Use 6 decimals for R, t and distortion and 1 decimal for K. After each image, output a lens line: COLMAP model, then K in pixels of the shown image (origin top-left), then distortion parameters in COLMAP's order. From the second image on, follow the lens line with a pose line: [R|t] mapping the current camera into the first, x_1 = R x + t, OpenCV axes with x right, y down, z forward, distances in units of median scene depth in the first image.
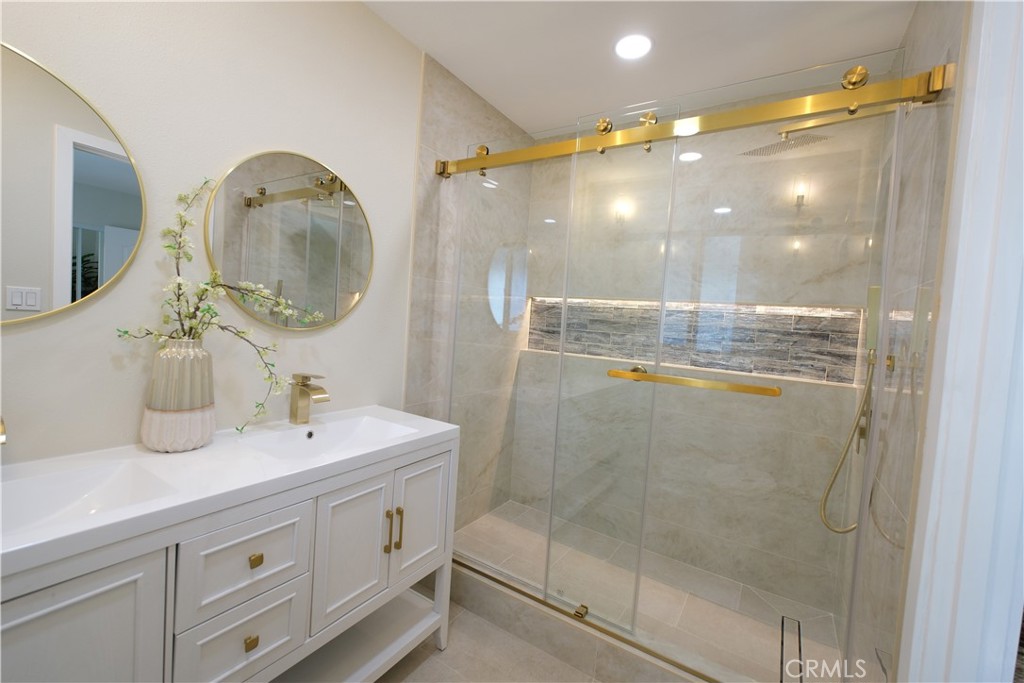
lens RADIAL K [[430.0, 0, 509.9], [0, 430.0, 339.9], [0, 0, 1]] dist [-0.007287, 0.003430]
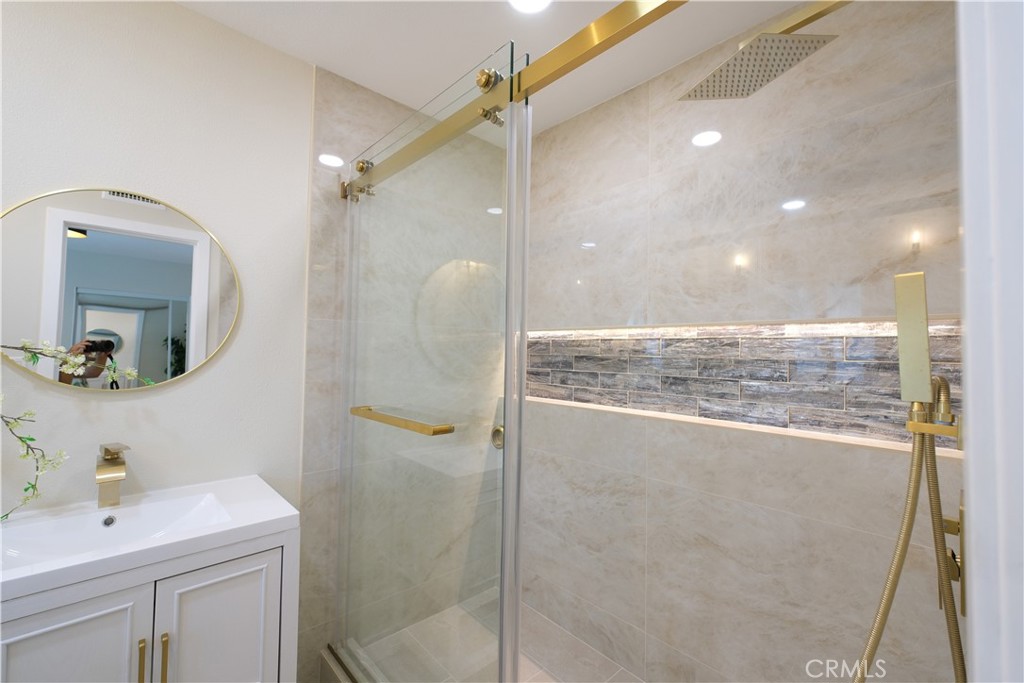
lens RADIAL K [[430.0, 0, 512.9], [0, 430.0, 339.2], [0, 0, 1]] dist [-0.007287, 0.003430]
pose [[0.967186, -0.058479, -0.247246, 0.321449], [0.036718, 0.995107, -0.091730, -0.012447], [0.251400, 0.079642, 0.964601, 0.251111]]
